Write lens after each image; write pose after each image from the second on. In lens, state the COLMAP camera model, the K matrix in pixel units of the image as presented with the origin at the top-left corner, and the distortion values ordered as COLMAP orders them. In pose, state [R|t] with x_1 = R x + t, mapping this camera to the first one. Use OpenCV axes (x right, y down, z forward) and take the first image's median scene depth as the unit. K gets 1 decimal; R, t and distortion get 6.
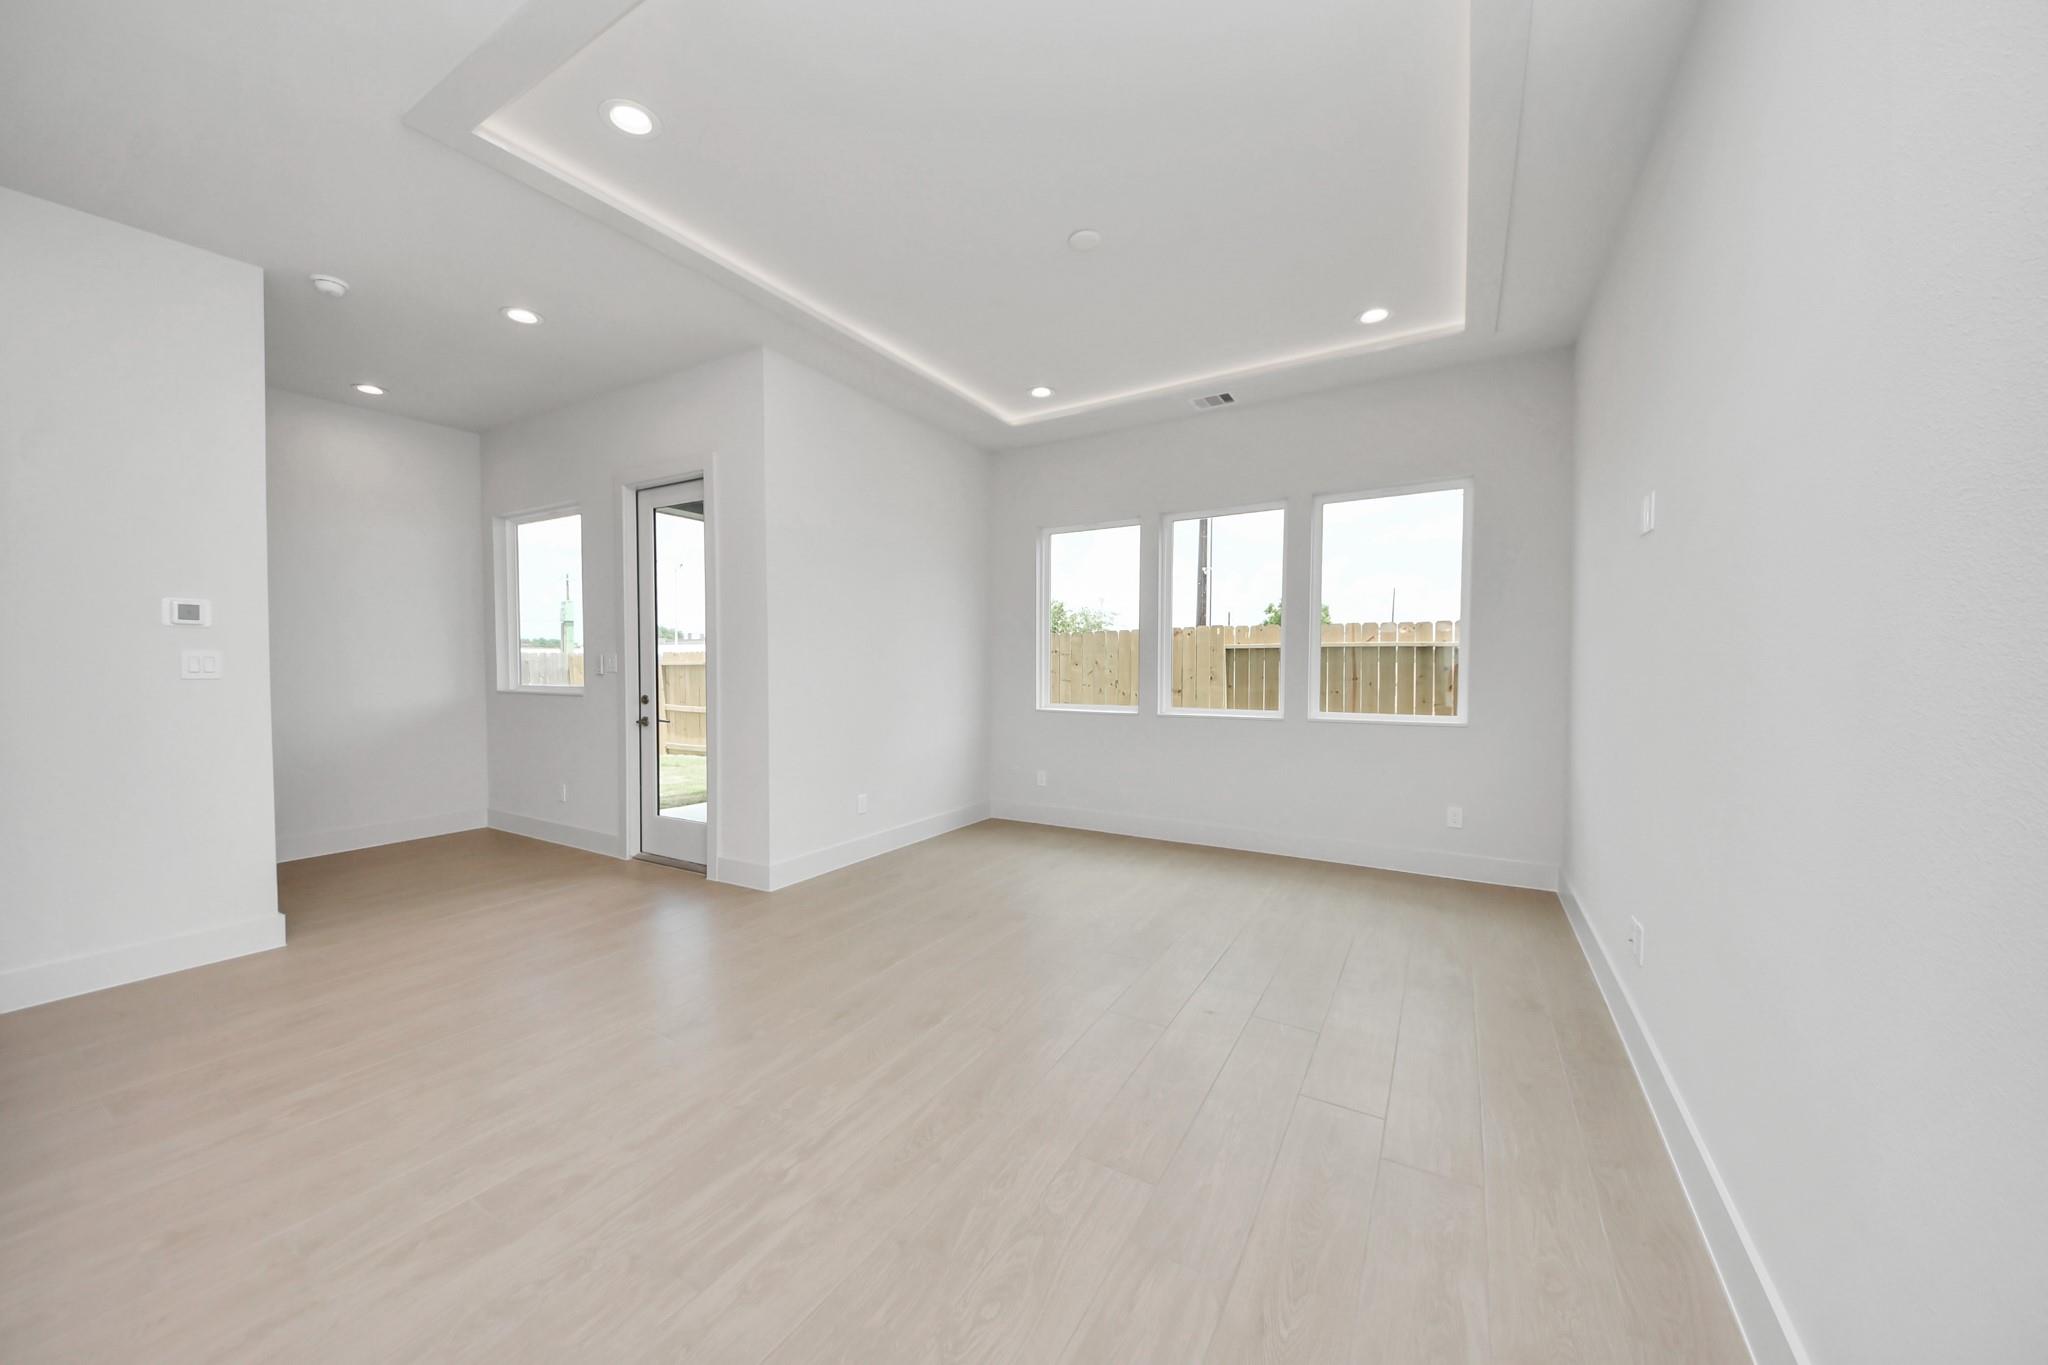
lens RADIAL K [[726.0, 0, 1031.5], [0, 726.0, 683.8], [0, 0, 1]] dist [0.000123, -0.000069]
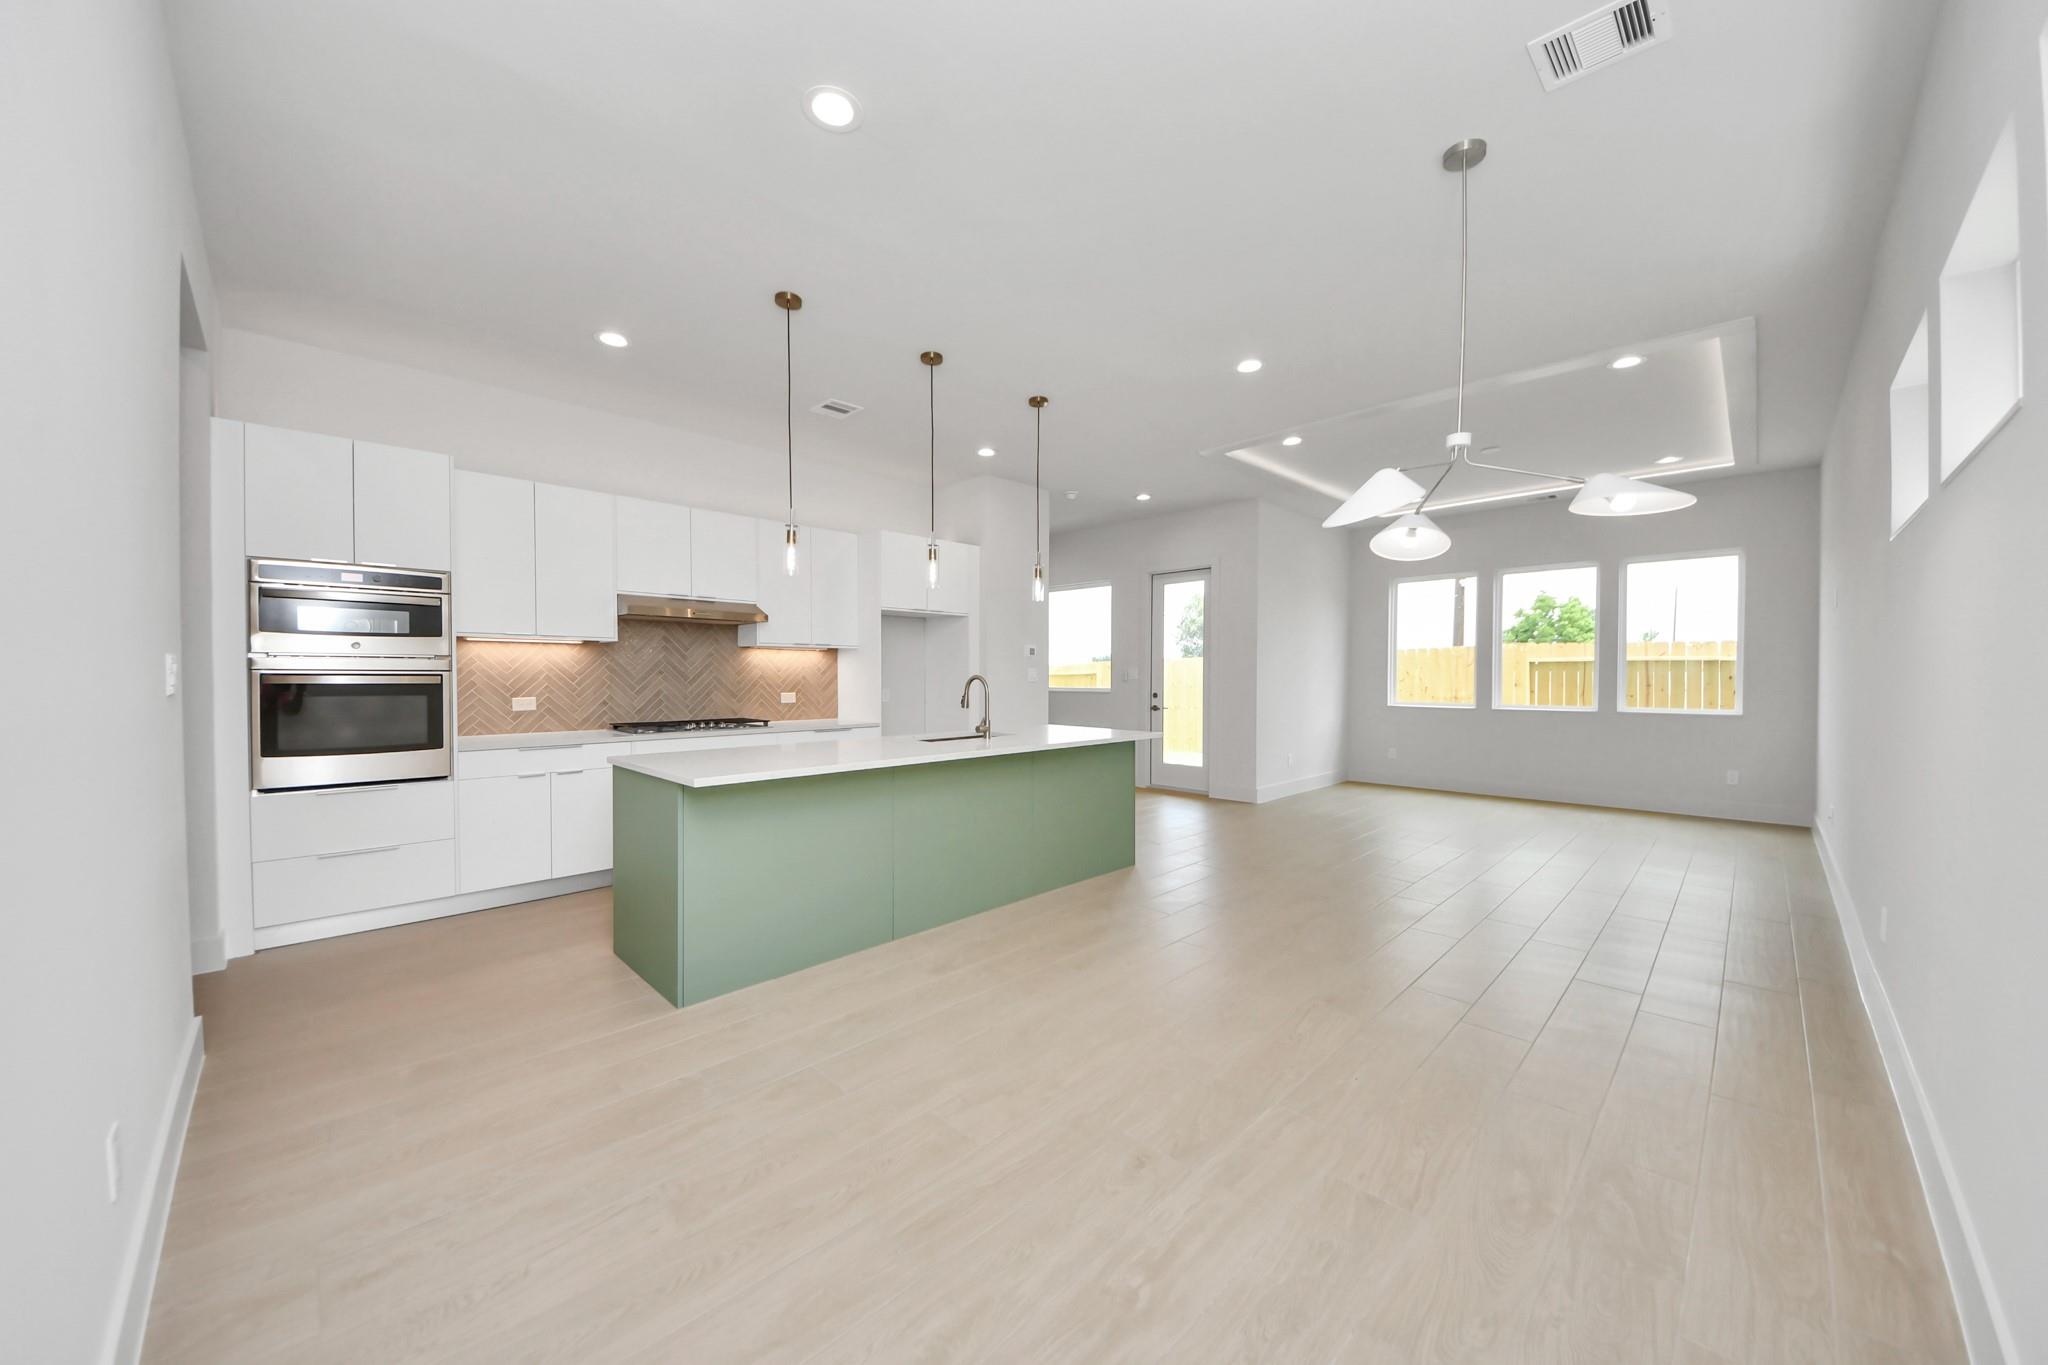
lens RADIAL K [[759.1, 0, 967.9], [0, 759.1, 685.3], [0, 0, 1]] dist [0.000172, -0.017593]
pose [[0.956592, 0.003368, -0.291411, -0.433263], [-0.006709, 0.999923, -0.010465, 0.019909], [0.291353, 0.011965, 0.956541, -0.841260]]
